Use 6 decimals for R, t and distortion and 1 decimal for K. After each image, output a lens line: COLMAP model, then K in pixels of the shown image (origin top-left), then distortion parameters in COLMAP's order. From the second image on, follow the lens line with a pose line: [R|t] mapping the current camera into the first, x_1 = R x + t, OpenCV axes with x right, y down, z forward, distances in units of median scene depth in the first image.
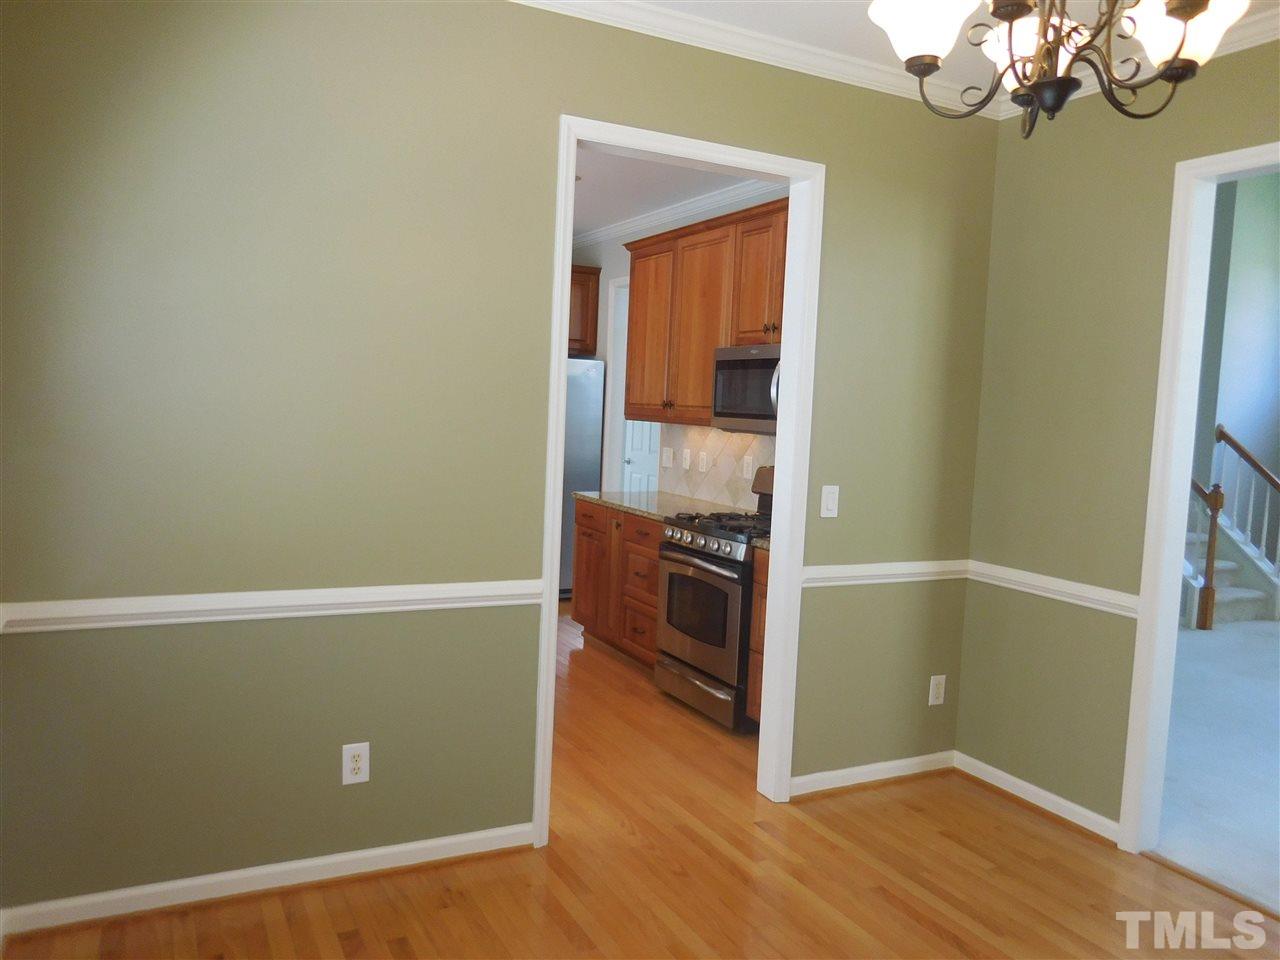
lens RADIAL K [[970.3, 0, 640.4], [0, 970.3, 475.2], [0, 0, 1]] dist [-0.010278, 0.004354]
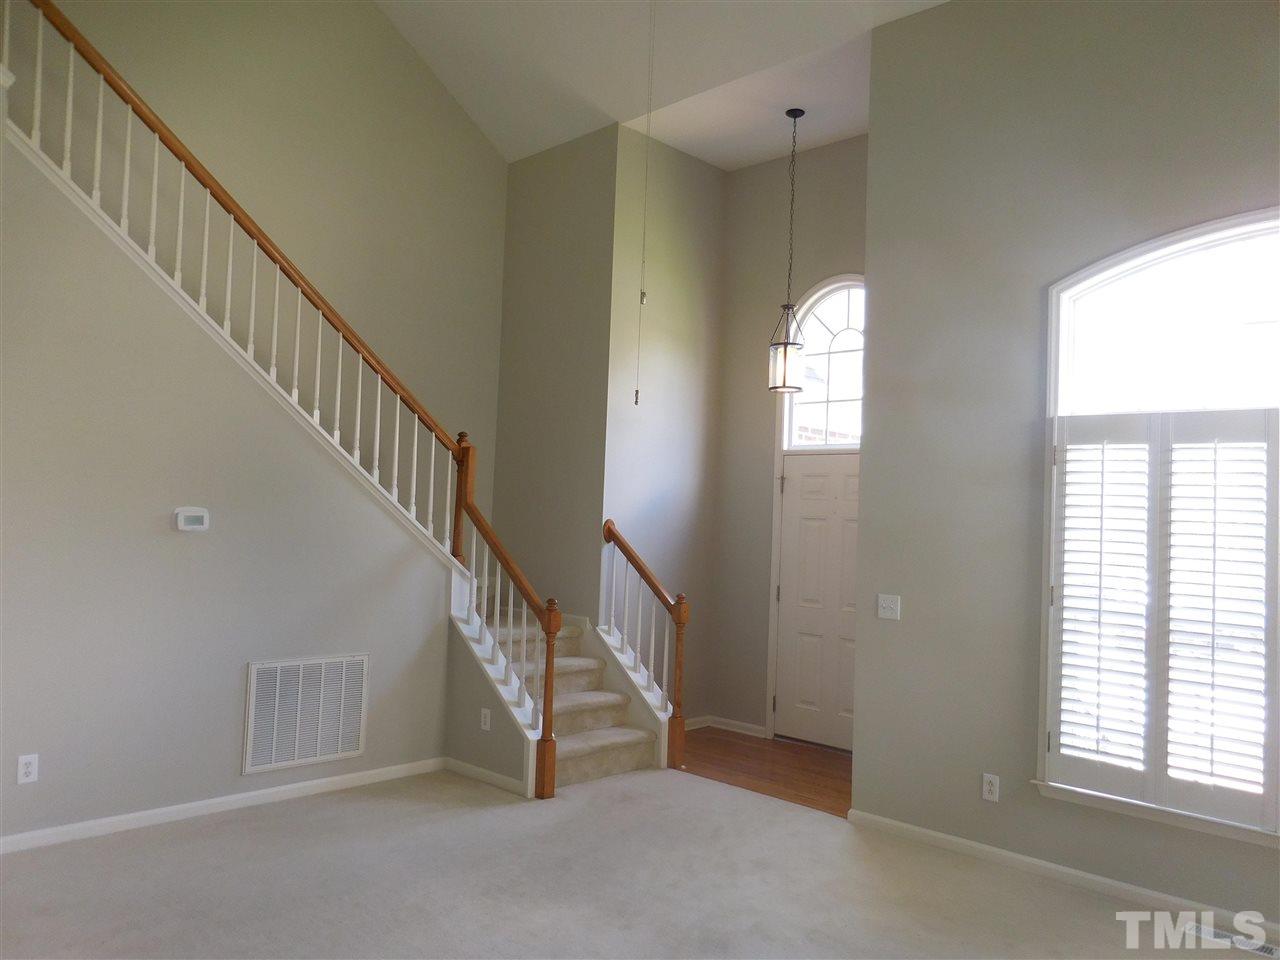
lens RADIAL K [[970.3, 0, 640.5], [0, 970.3, 479.9], [0, 0, 1]] dist [-0.010278, 0.004354]
pose [[0.954520, -0.005988, 0.298086, 0.402420], [0.036271, 0.994705, -0.096163, -0.008218], [-0.295932, 0.102601, 0.949683, 0.227943]]
